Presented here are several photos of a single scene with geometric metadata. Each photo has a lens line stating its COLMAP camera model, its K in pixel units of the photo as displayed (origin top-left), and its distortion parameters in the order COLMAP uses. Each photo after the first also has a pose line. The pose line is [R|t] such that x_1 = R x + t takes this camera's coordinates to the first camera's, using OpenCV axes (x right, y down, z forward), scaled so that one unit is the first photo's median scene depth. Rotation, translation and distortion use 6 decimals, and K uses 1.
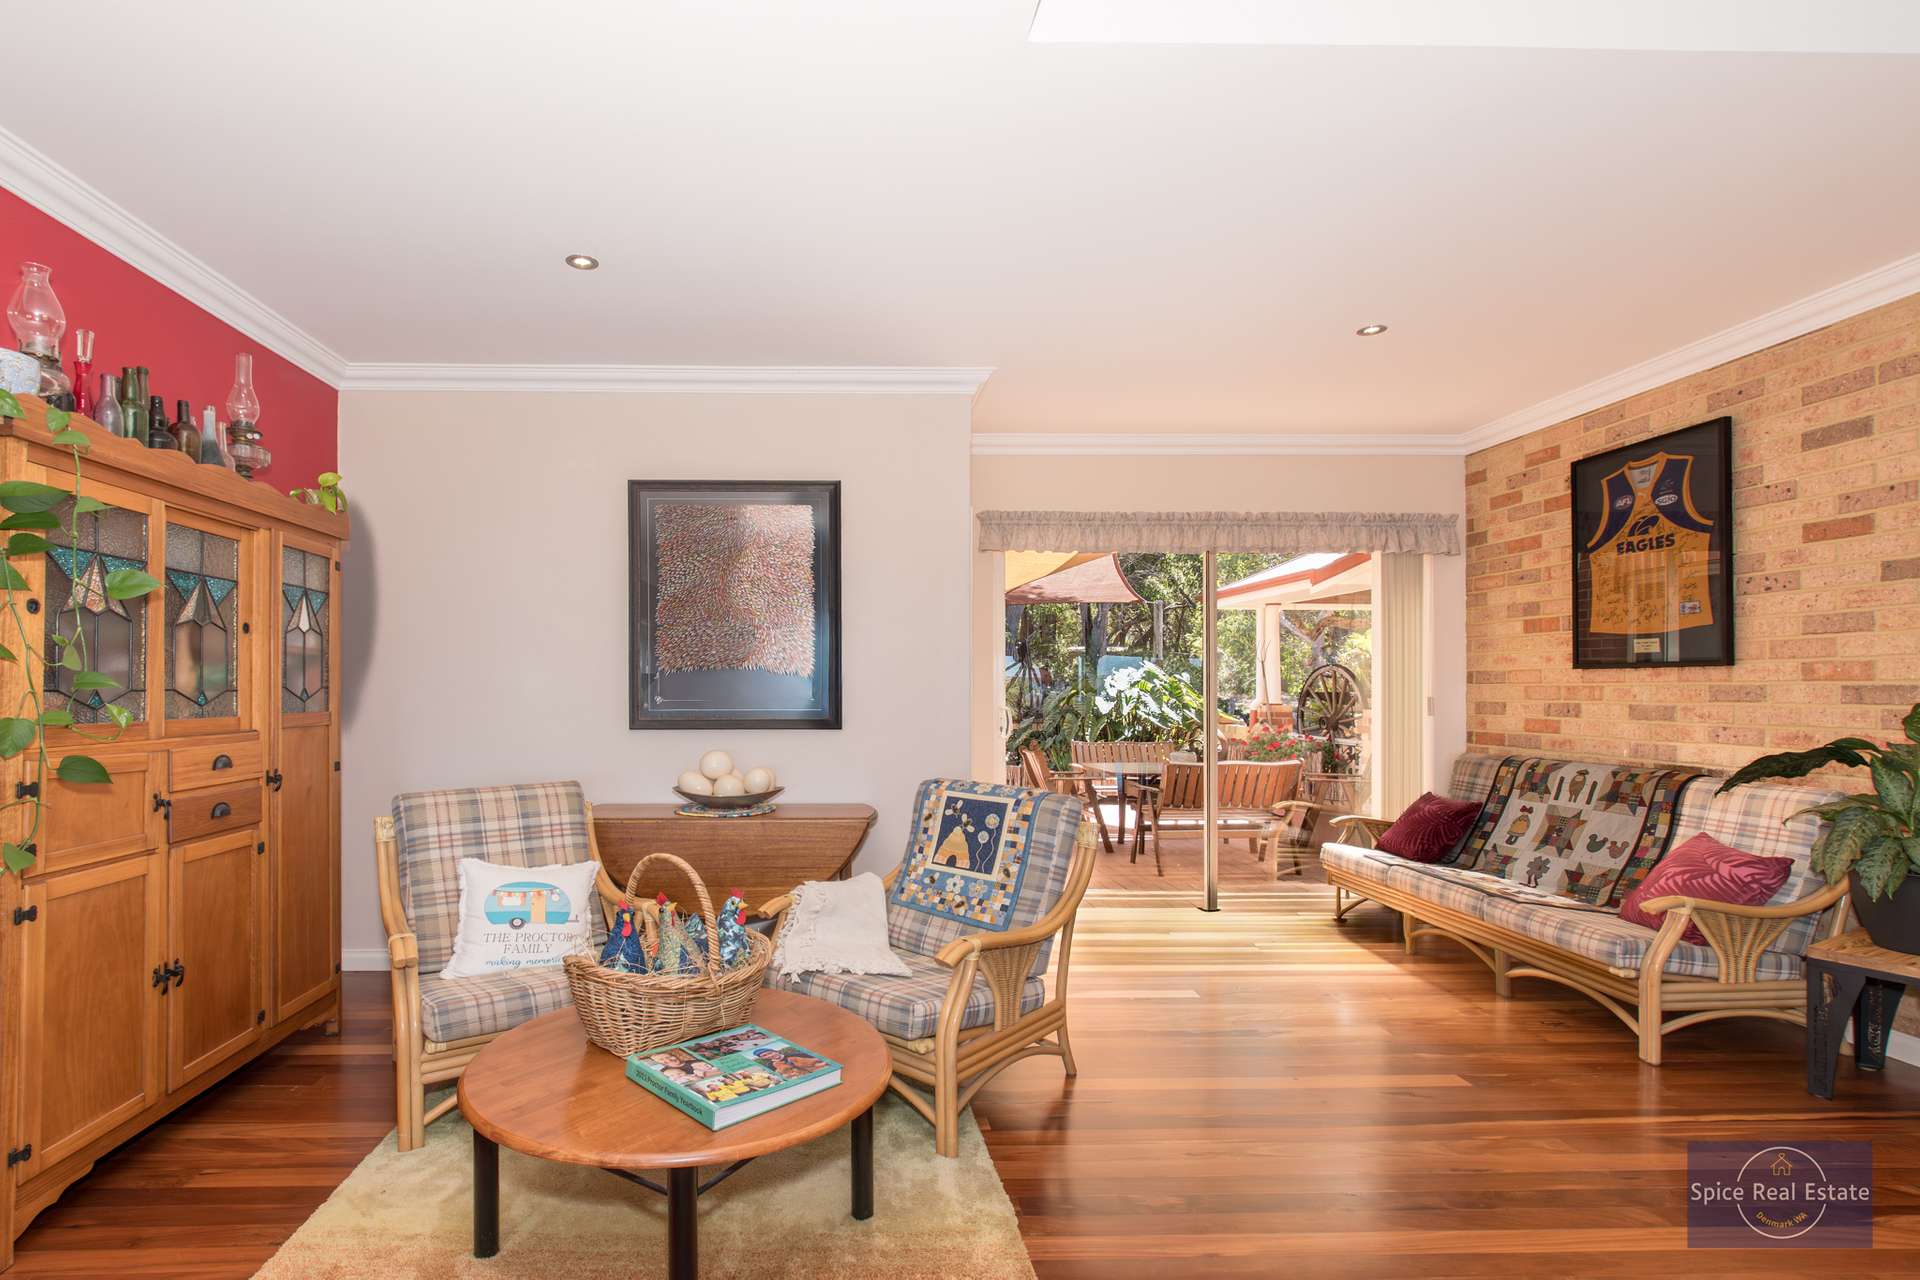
lens RADIAL K [[948.7, 0, 958.8], [0, 948.7, 680.0], [0, 0, 1]] dist [0.000413, 0.000125]
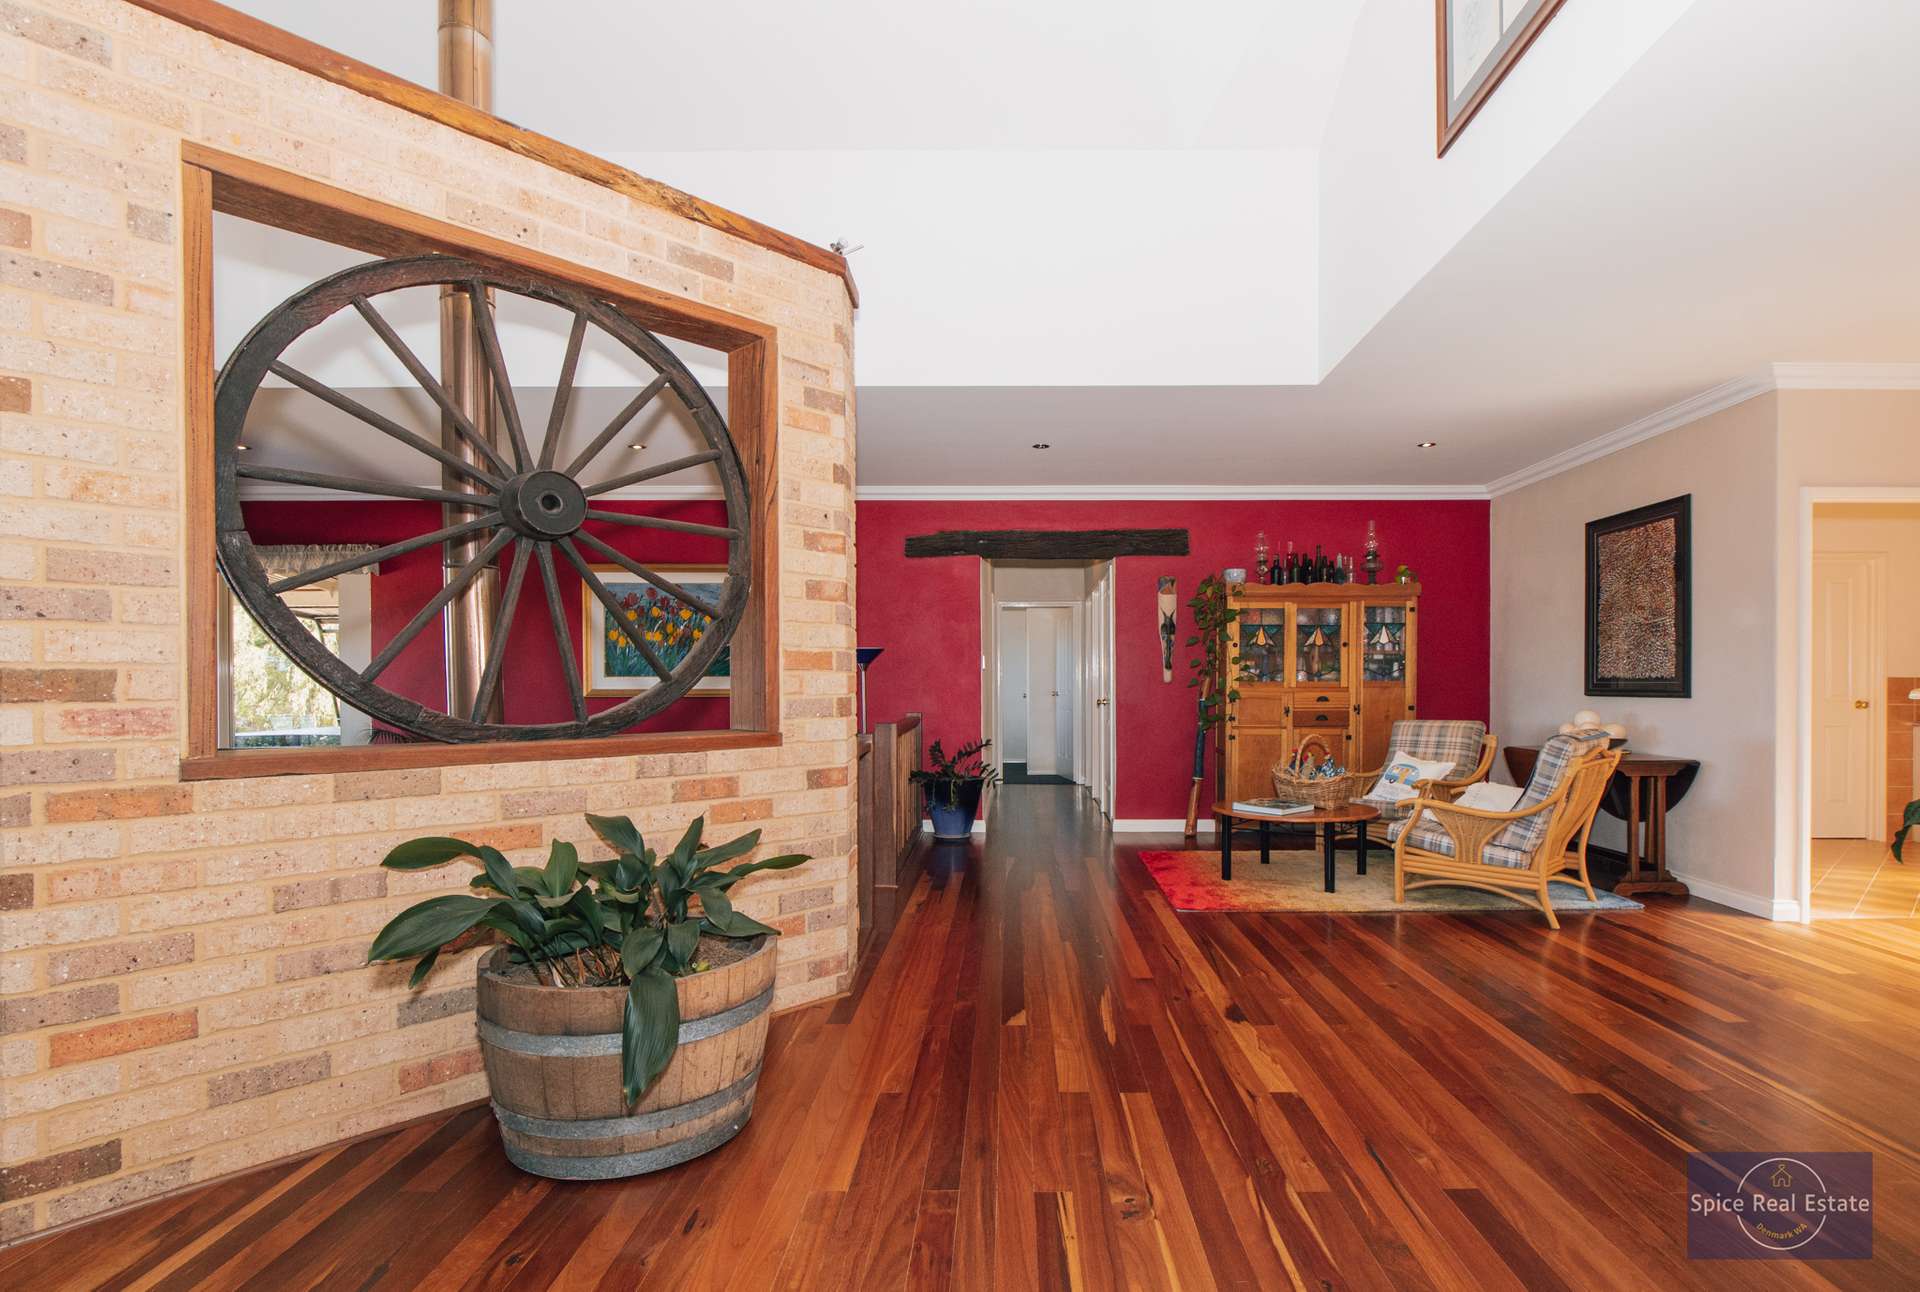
lens RADIAL K [[953.9, 0, 960.0], [0, 953.9, 646.0], [0, 0, 1]] dist [0.001040, 0.000071]
pose [[-0.095680, -0.038908, -0.994651, 1.534958], [0.008828, 0.999163, -0.039934, 0.033196], [0.995373, -0.012601, -0.095256, 0.242030]]
